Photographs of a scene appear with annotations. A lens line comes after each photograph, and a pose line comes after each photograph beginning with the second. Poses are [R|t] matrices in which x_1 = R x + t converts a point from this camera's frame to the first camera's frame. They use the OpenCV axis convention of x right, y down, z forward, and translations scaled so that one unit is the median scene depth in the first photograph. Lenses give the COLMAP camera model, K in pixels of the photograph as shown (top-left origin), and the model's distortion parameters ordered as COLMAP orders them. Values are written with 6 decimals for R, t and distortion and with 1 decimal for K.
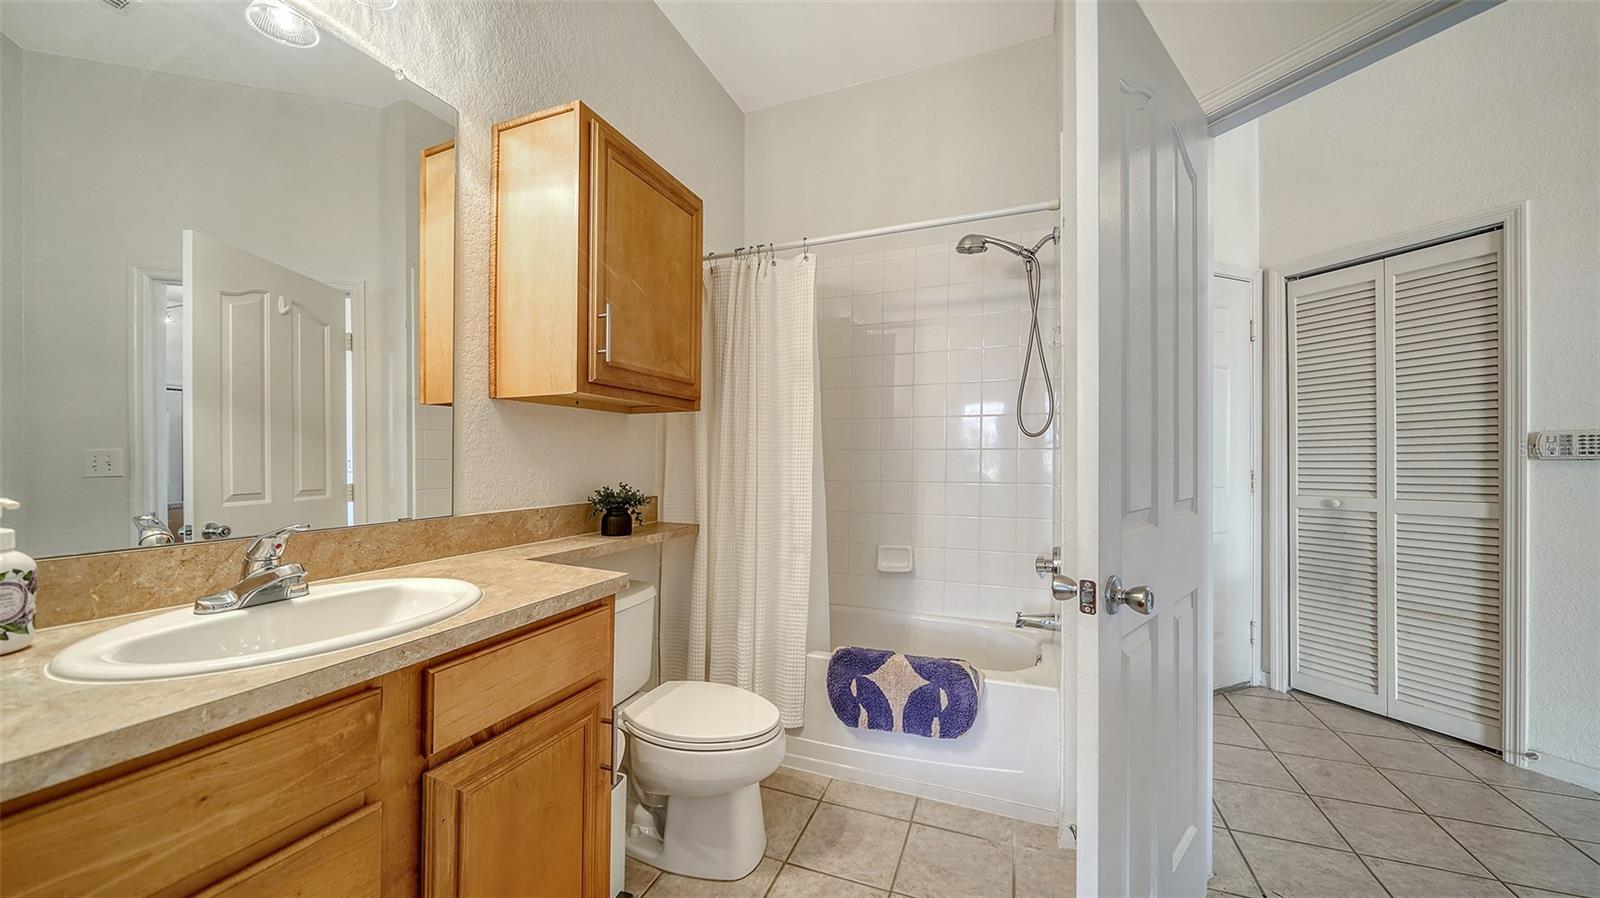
lens RADIAL K [[557.7, 0, 800.2], [0, 557.7, 456.5], [0, 0, 1]] dist [-0.009431, -0.000106]
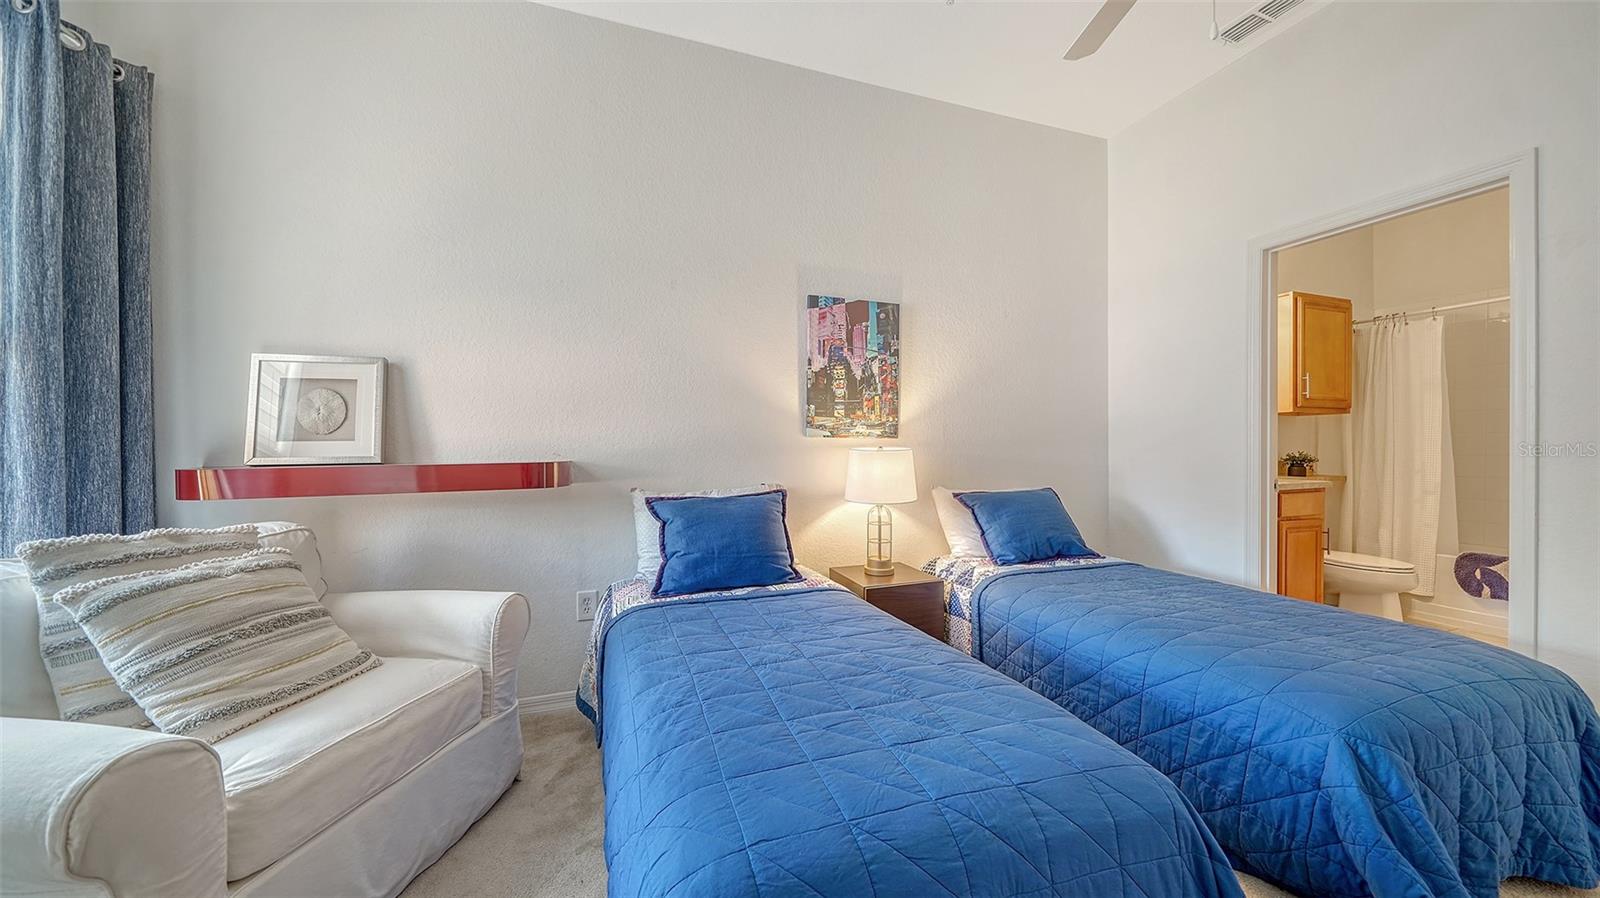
lens RADIAL K [[576.7, 0, 798.4], [0, 576.7, 443.6], [0, 0, 1]] dist [-0.000383, -0.000313]
pose [[0.665379, -0.004186, -0.746494, 0.031514], [0.001151, 0.999989, -0.004582, 0.027249], [0.746505, 0.002189, 0.665376, -1.701318]]
